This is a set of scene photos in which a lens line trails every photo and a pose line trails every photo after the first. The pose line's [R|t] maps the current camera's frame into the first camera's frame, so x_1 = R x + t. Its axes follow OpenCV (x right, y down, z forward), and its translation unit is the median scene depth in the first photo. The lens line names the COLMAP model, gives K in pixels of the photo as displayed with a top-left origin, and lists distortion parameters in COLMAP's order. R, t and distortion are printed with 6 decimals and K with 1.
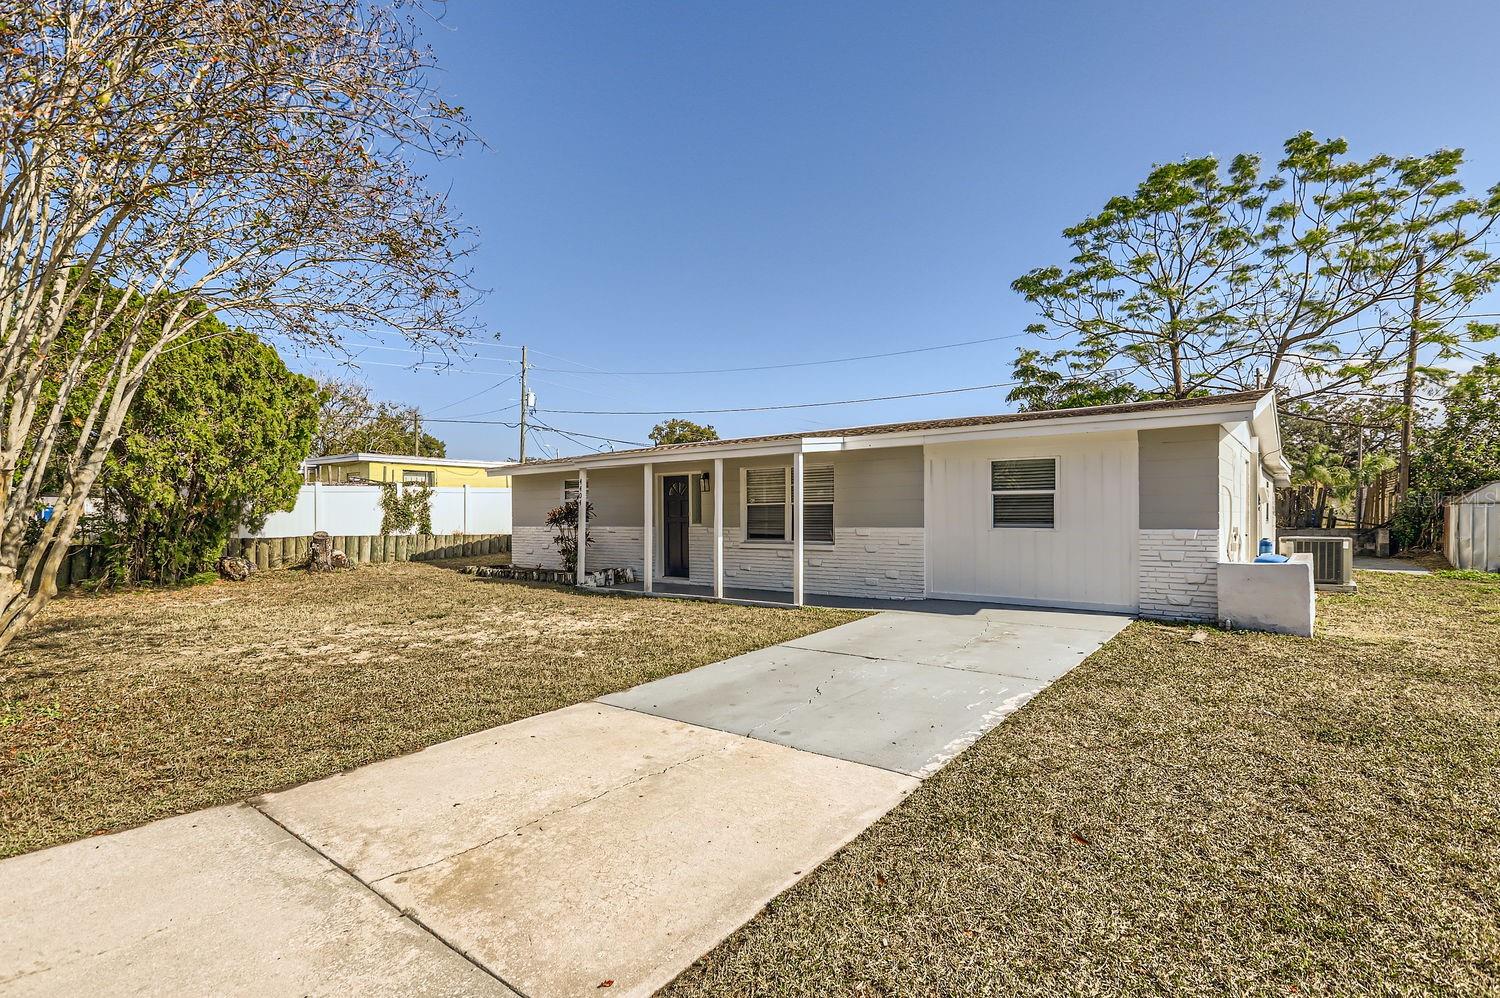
lens RADIAL K [[689.6, 0, 751.1], [0, 689.6, 494.4], [0, 0, 1]] dist [0.002123, 0.001381]
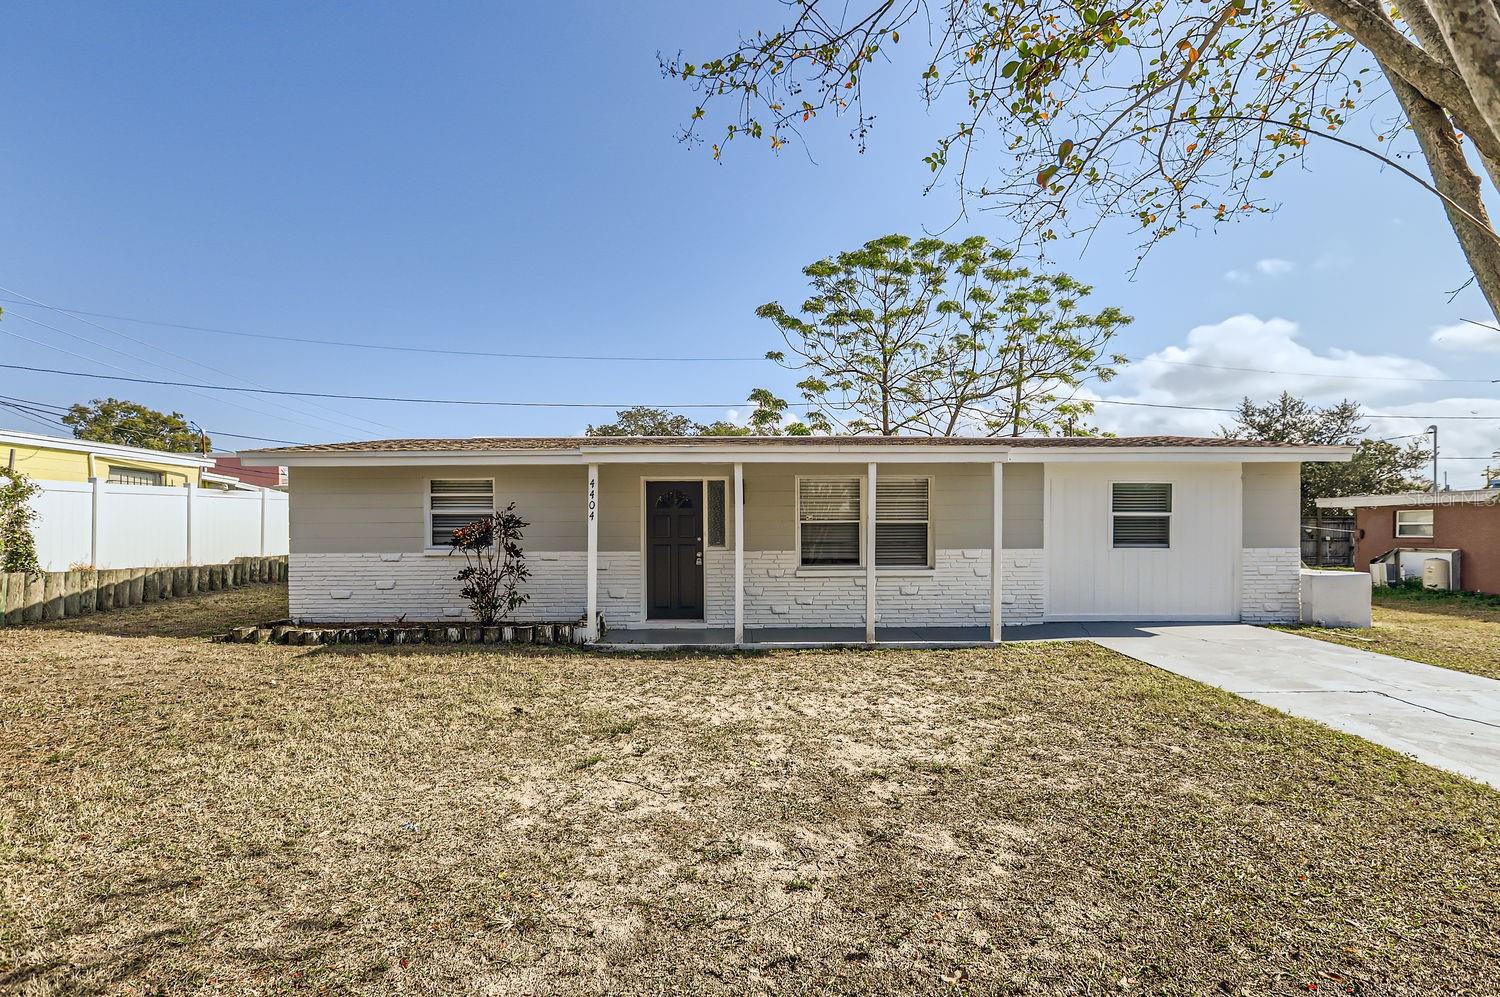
lens RADIAL K [[697.9, 0, 764.2], [0, 697.9, 527.7], [0, 0, 1]] dist [0.002284, 0.000473]
pose [[0.785045, 0.008433, 0.619381, -0.524864], [-0.020328, 0.999719, 0.012154, 0.011958], [-0.619105, -0.022132, 0.784997, 0.382092]]
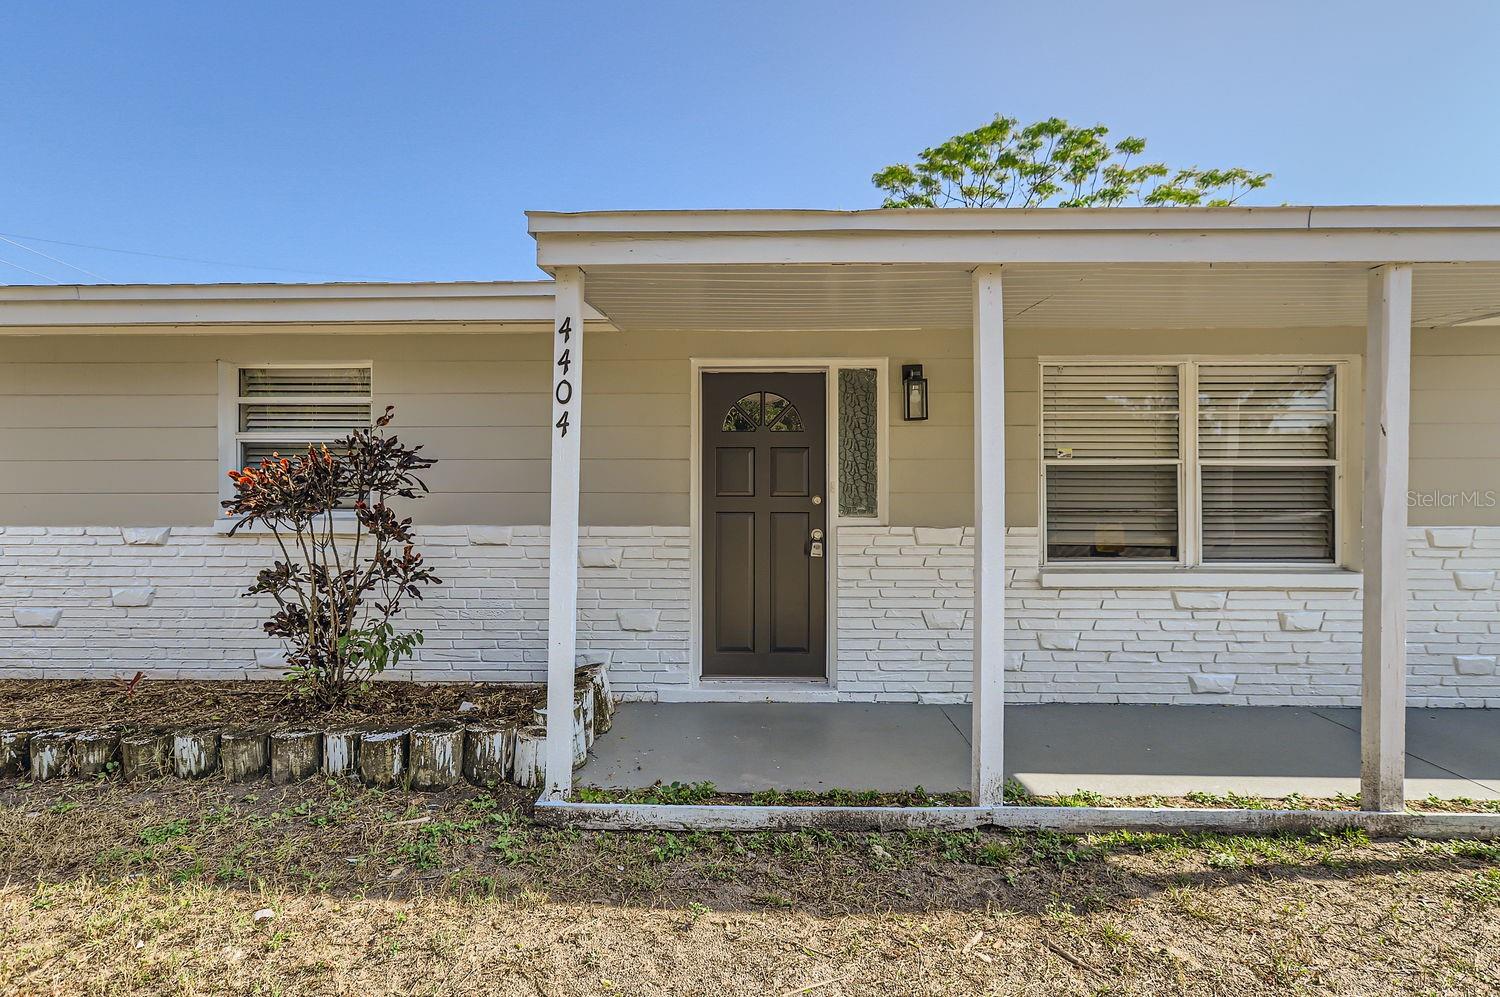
lens RADIAL K [[689.6, 0, 751.1], [0, 689.6, 493.9], [0, 0, 1]] dist [0.002123, 0.001381]
pose [[0.815663, 0.017375, 0.578266, -0.325983], [-0.024216, 0.999698, 0.004119, 0.032119], [-0.578020, -0.017363, 0.815838, 0.778121]]
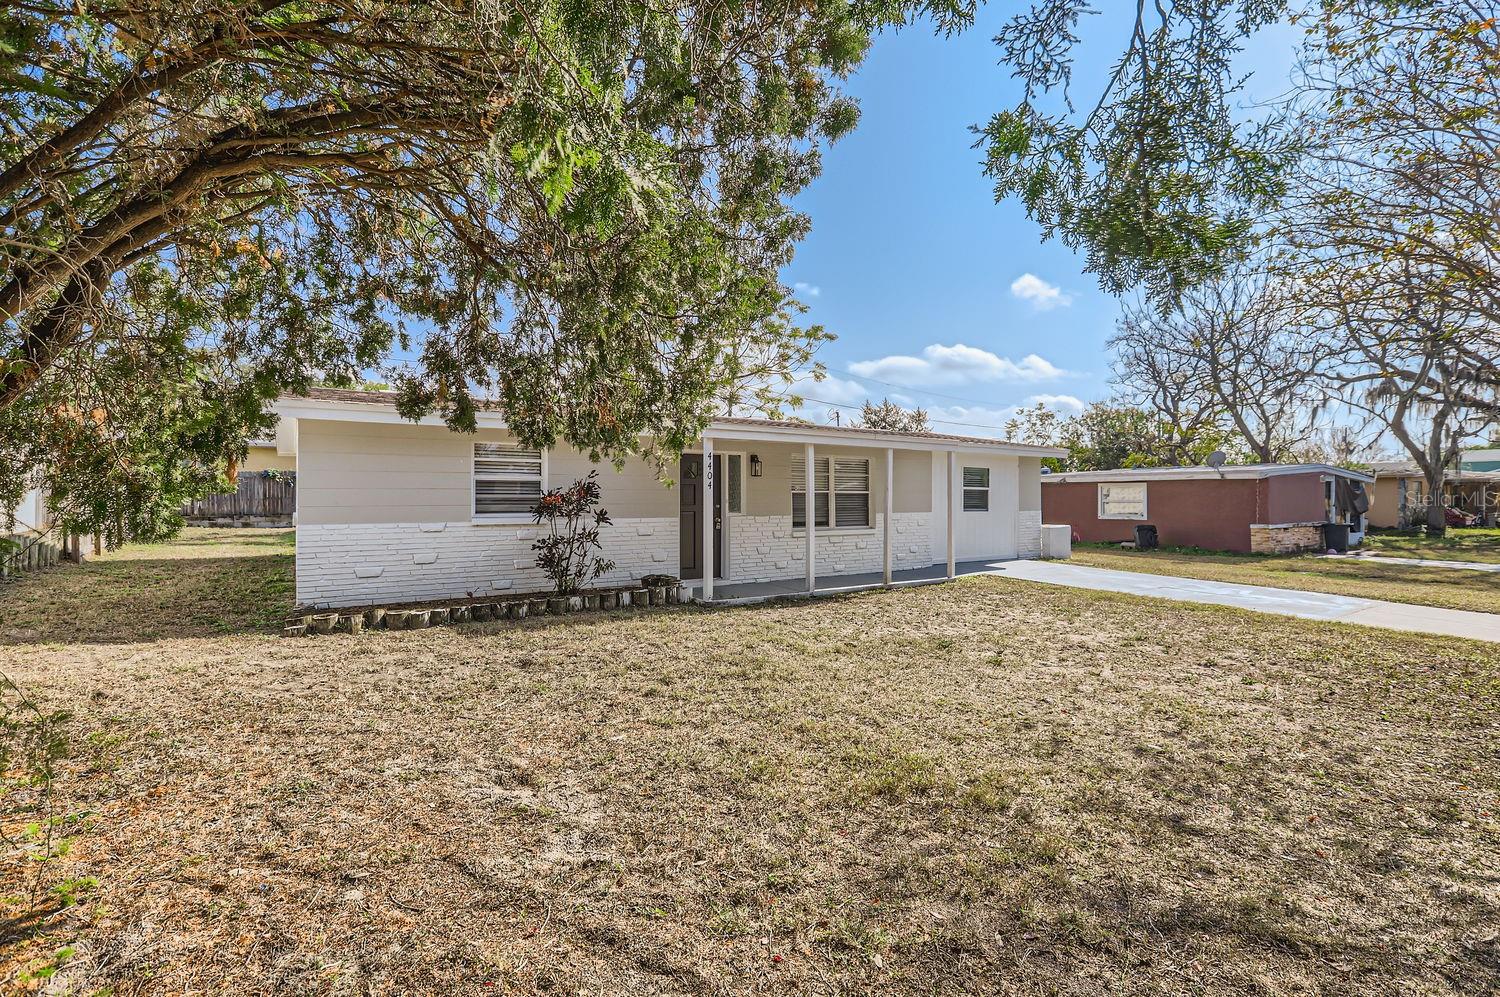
lens RADIAL K [[671.6, 0, 752.4], [0, 671.6, 492.5], [0, 0, 1]] dist [0.000477, 0.000594]
pose [[0.338304, 0.015934, 0.940902, -0.882468], [-0.028969, 0.999559, -0.006511, 0.022824], [-0.940591, -0.025055, 0.338617, 0.716387]]
